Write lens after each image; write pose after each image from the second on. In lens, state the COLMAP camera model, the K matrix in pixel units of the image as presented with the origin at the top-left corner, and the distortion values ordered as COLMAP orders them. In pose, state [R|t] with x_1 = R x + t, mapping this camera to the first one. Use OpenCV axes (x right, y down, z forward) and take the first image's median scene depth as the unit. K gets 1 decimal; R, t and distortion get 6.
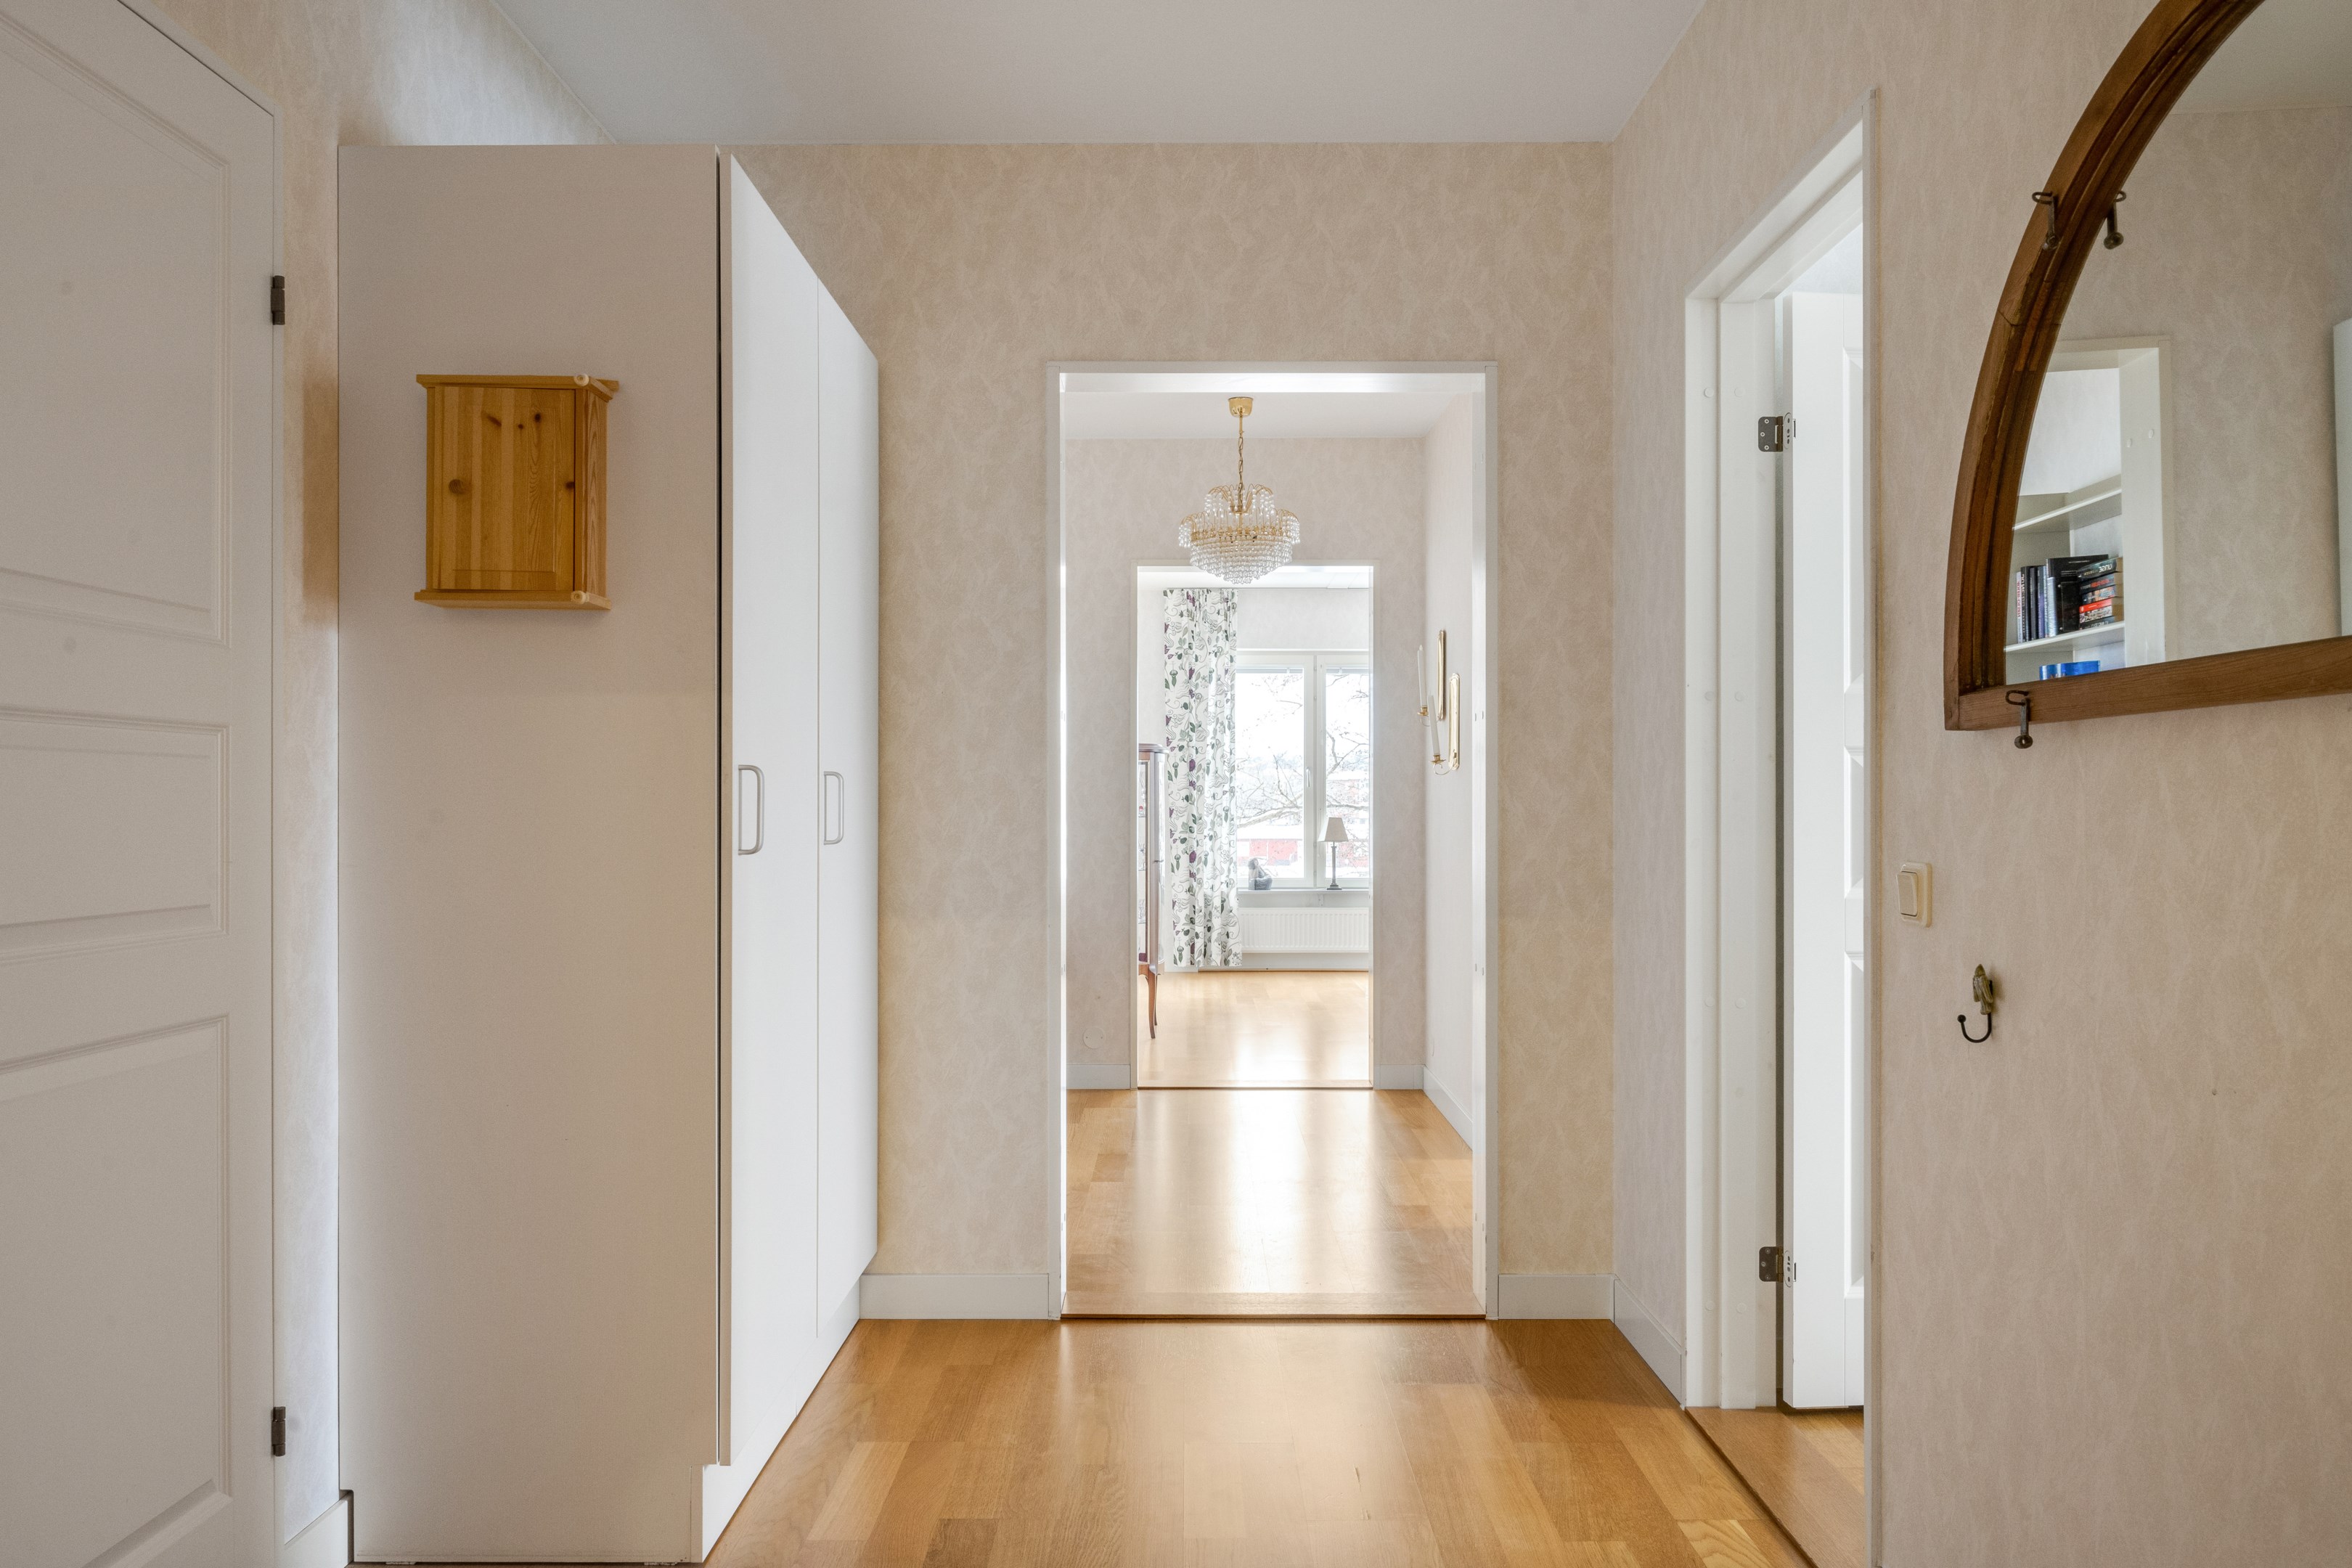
lens RADIAL K [[1565.4, 0, 1177.6], [0, 1565.4, 786.7], [0, 0, 1]] dist [0.004727, 0.000871]
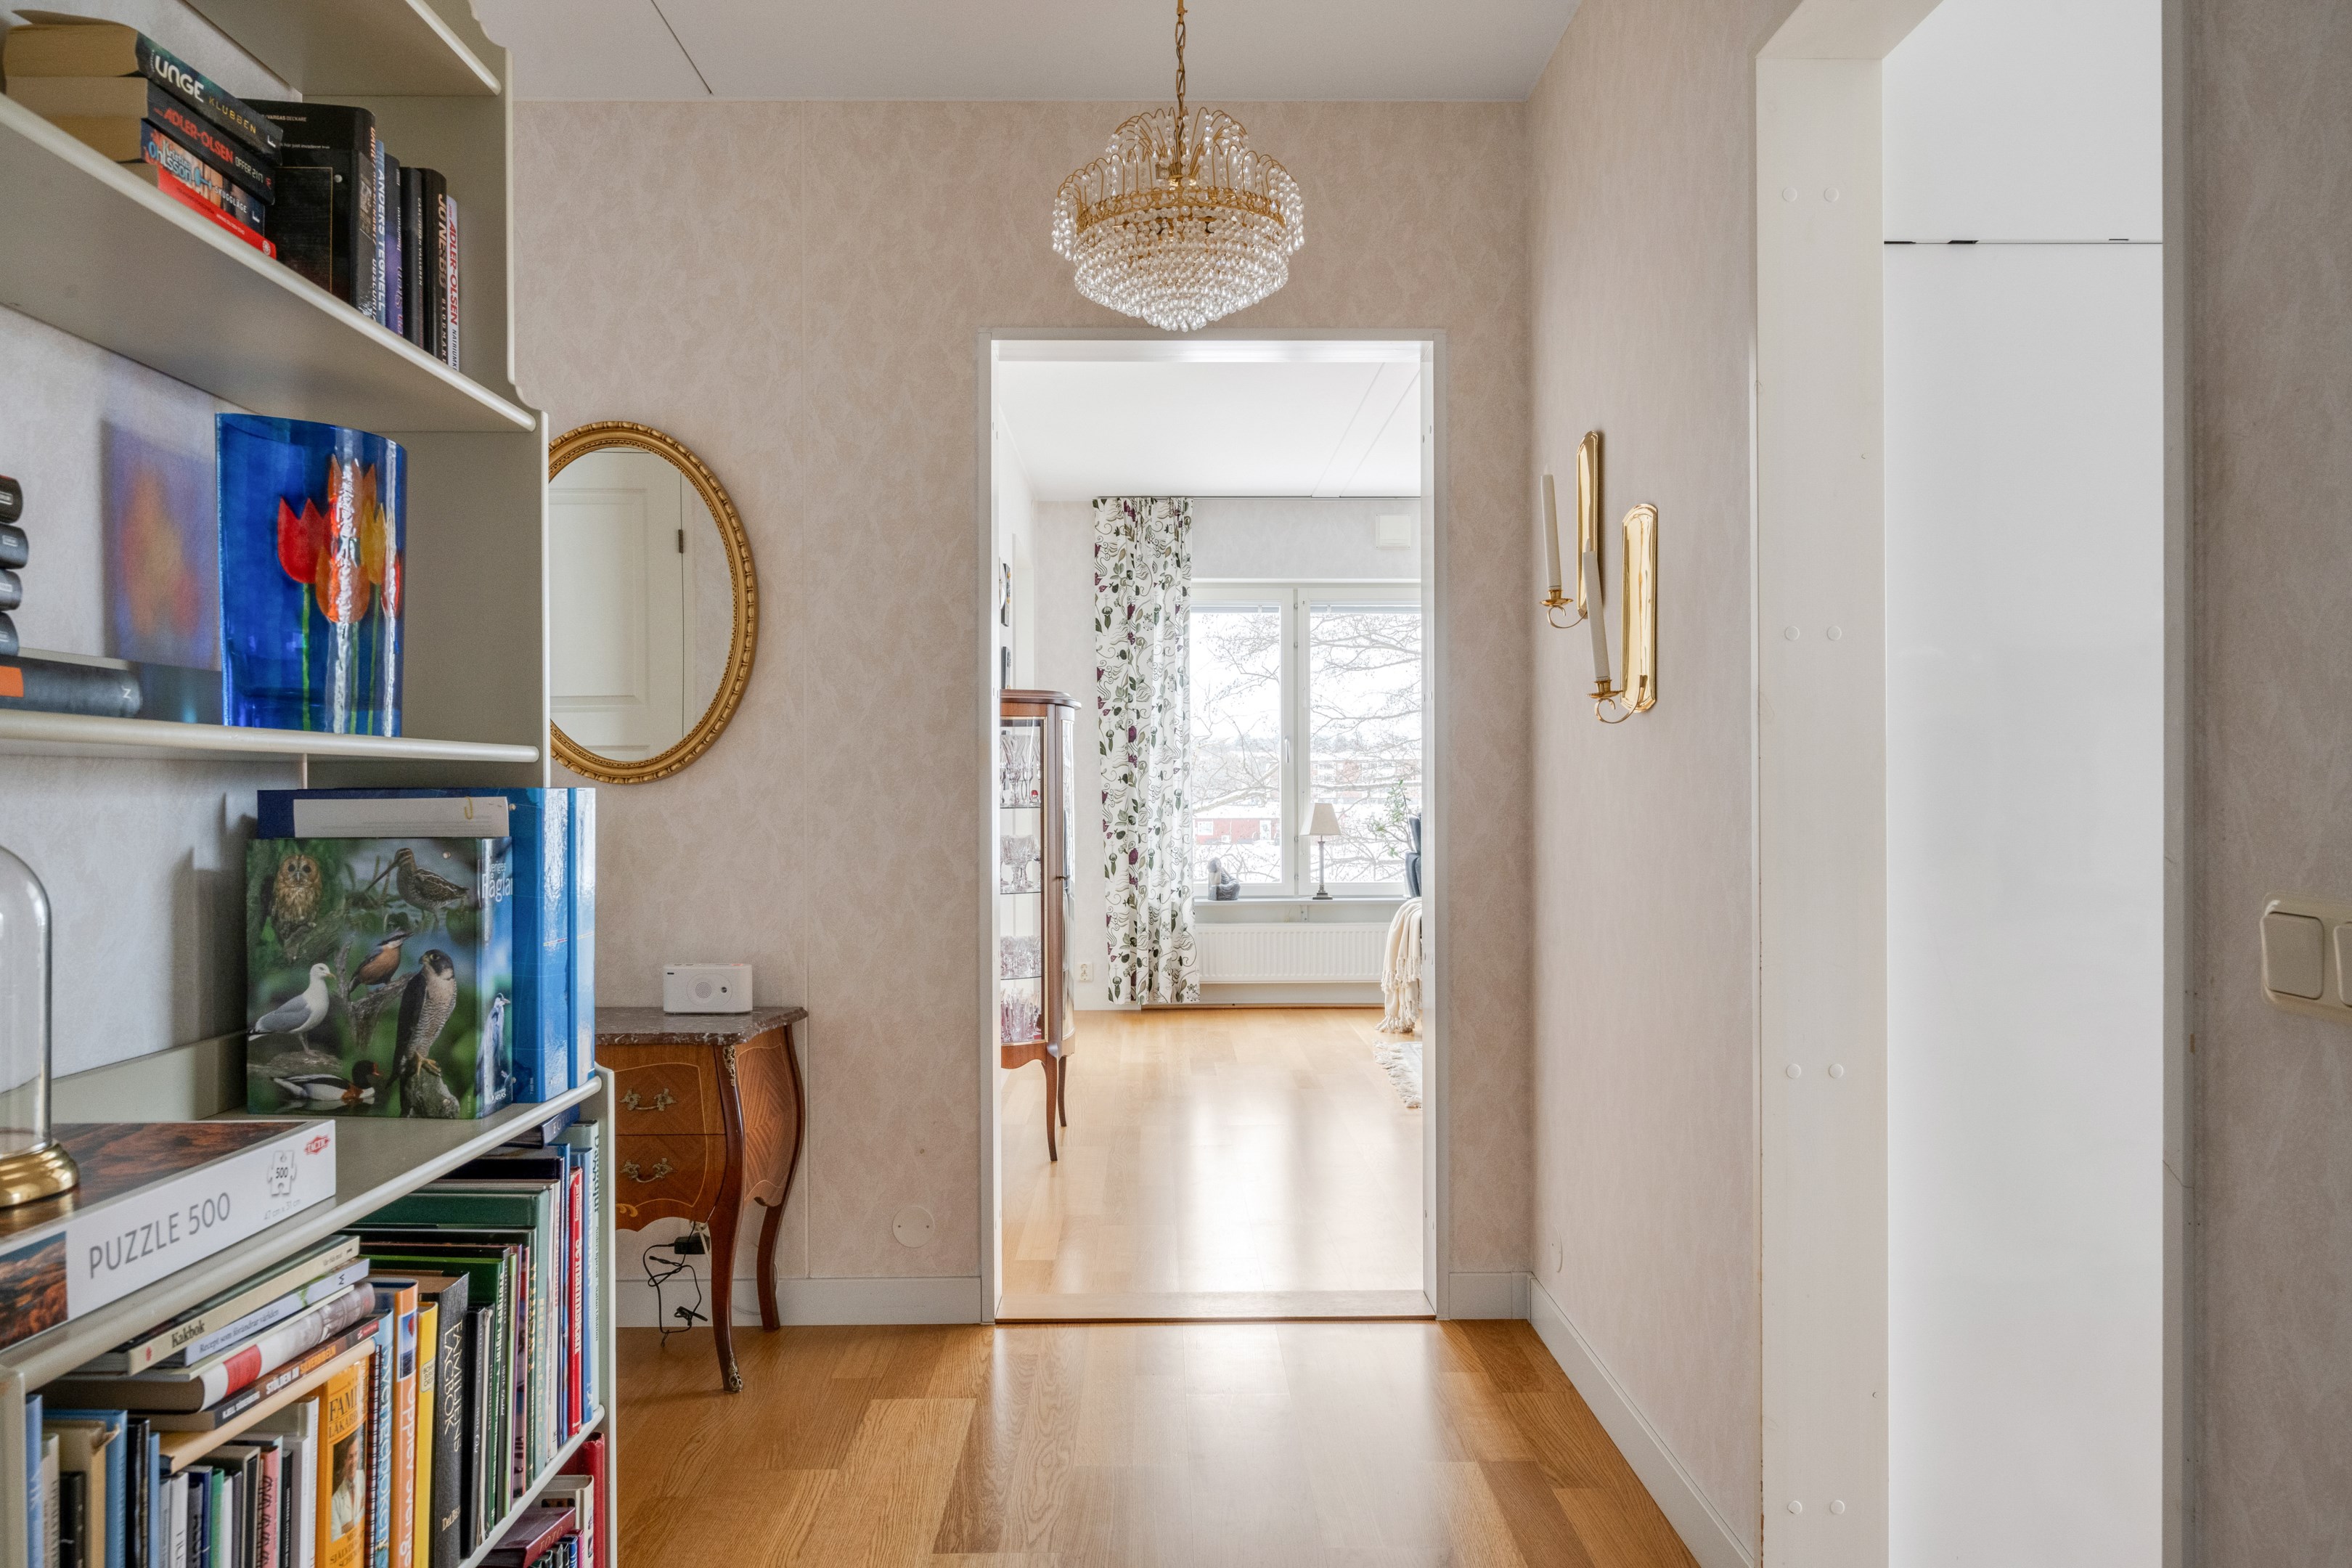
lens RADIAL K [[1565.4, 0, 1175.7], [0, 1565.4, 777.6], [0, 0, 1]] dist [0.004727, 0.000871]
pose [[0.999752, -0.003745, 0.021945, 0.013561], [0.003598, 0.999971, 0.006719, 0.002161], [-0.021969, -0.006639, 0.999737, 0.252813]]
